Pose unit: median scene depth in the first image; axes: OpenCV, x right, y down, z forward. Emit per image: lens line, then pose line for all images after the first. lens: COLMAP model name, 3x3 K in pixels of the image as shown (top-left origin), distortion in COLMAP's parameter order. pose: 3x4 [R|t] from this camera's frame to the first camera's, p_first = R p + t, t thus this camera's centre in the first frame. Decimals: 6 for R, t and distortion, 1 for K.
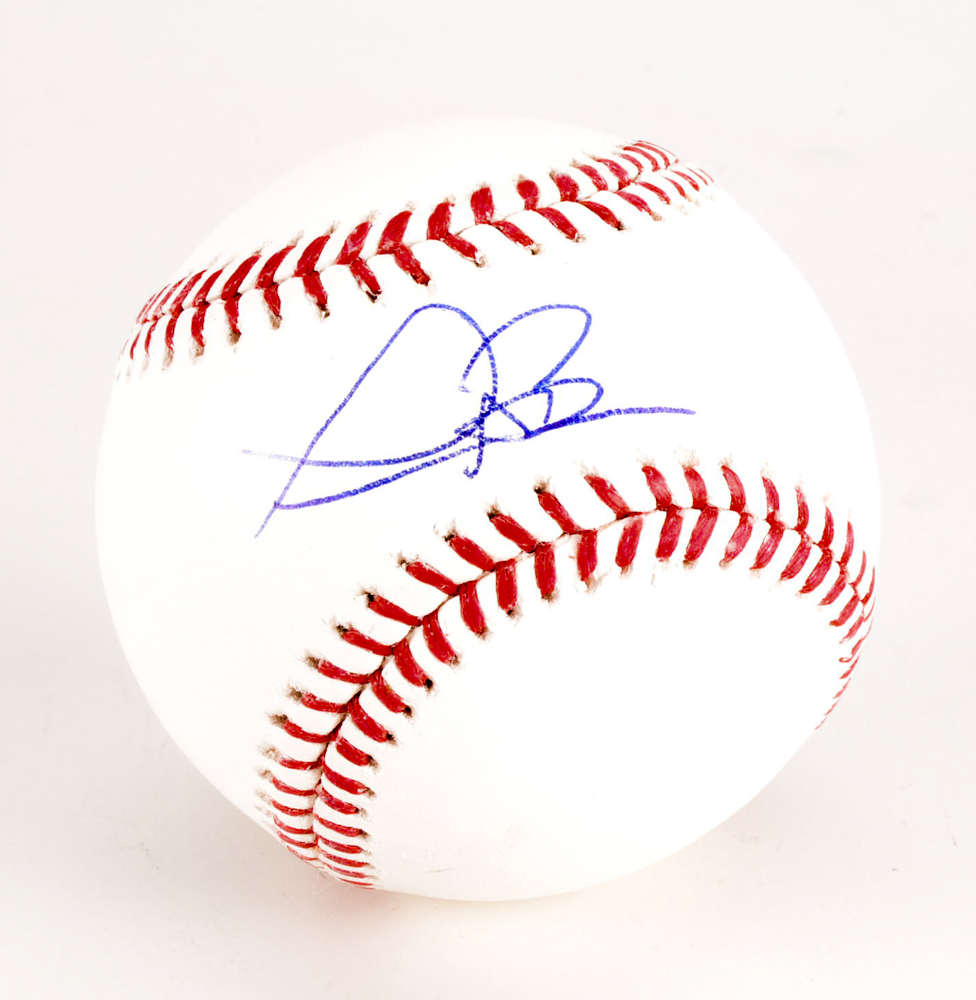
lens RADIAL K [[2654.9, 0, 486.9], [0, 2654.9, 504.2], [0, 0, 1]] dist [0.086653, 0.000000]
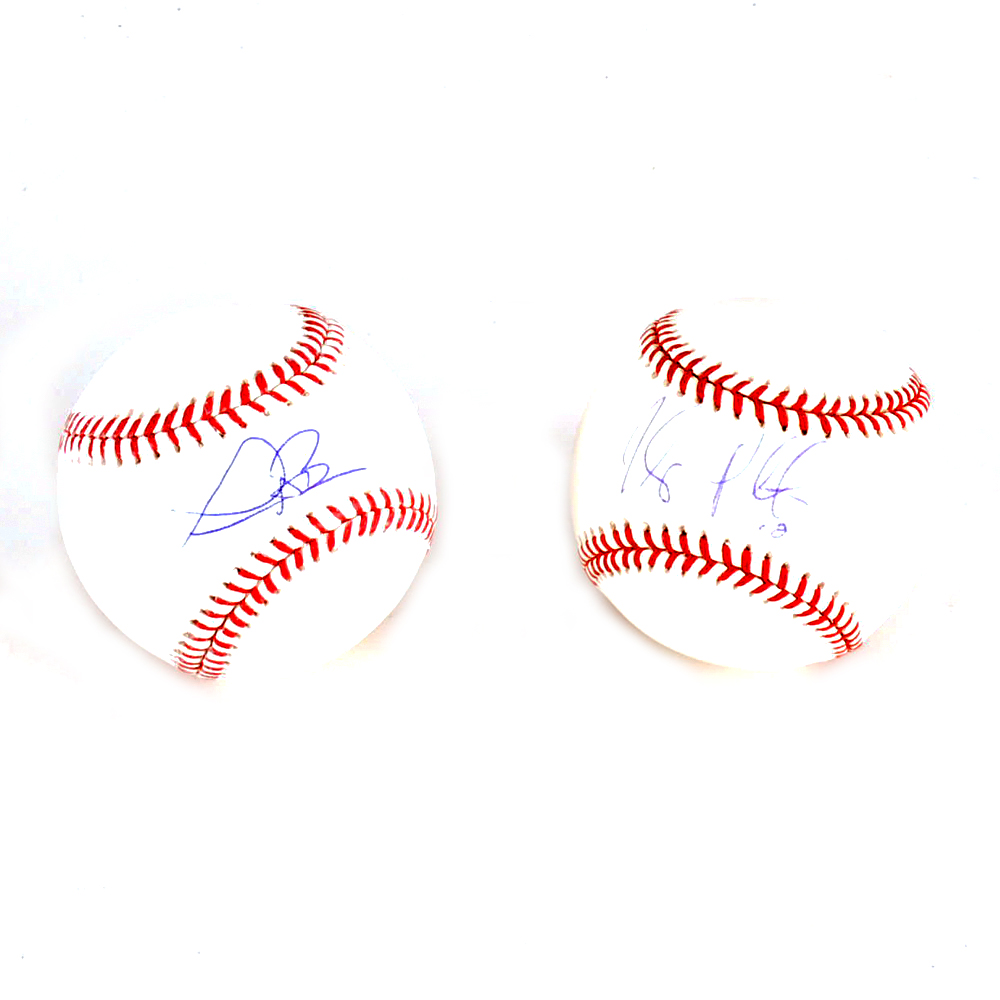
lens RADIAL K [[3990.6, 0, 500.1], [0, 3990.6, 500.4], [0, 0, 1]] dist [-0.106983, 0.000000]
pose [[0.959330, -0.131133, 0.249979, -0.664327], [0.077147, 0.973633, 0.214681, -0.727128], [-0.271539, -0.186665, 0.944152, -2.239689]]
